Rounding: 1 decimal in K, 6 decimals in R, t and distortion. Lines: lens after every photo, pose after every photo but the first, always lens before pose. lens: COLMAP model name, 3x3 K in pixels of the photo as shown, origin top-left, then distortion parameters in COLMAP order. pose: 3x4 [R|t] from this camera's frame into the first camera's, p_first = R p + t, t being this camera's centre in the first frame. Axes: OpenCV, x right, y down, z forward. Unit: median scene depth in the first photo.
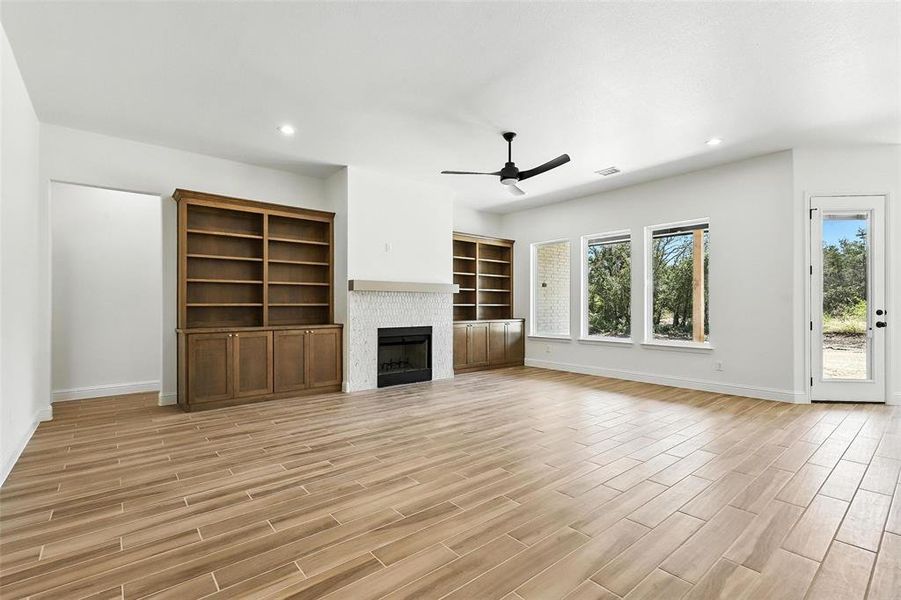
lens RADIAL K [[412.5, 0, 449.5], [0, 412.5, 304.8], [0, 0, 1]] dist [0.001067, 0.000423]
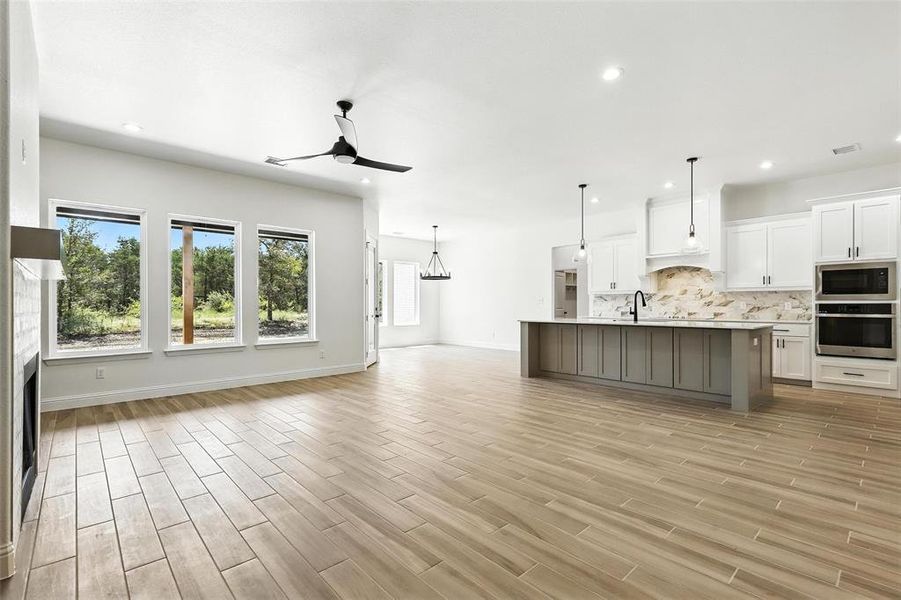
lens RADIAL K [[412.5, 0, 449.5], [0, 412.5, 304.8], [0, 0, 1]] dist [0.001067, 0.000423]
pose [[-0.050169, -0.001624, 0.998739, -0.670223], [0.002570, 0.999995, 0.001756, 0.000774], [-0.998737, 0.002655, -0.050164, 0.769931]]
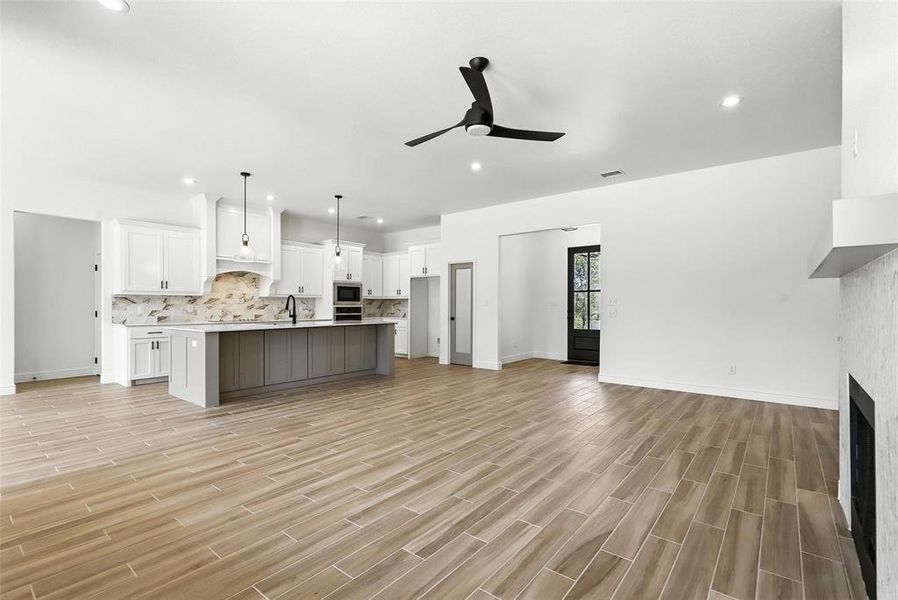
lens RADIAL K [[411.1, 0, 448.0], [0, 411.1, 304.8], [0, 0, 1]] dist [0.001067, 0.000423]
pose [[-0.980023, -0.000141, -0.198885, 0.311840], [0.000217, 0.999998, -0.001779, -0.003856], [0.198885, -0.001786, -0.980021, 1.552138]]
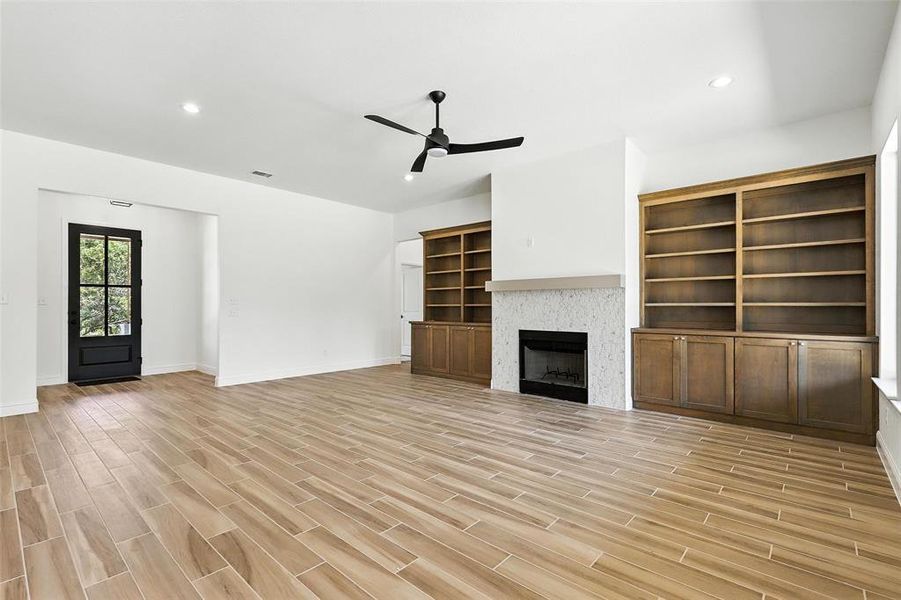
lens RADIAL K [[412.5, 0, 449.5], [0, 412.5, 304.8], [0, 0, 1]] dist [0.001067, 0.000423]
pose [[0.151696, -0.005465, -0.988412, 0.878178], [0.001087, 0.999985, -0.005362, 0.006234], [0.988427, -0.000261, 0.151699, 0.839272]]
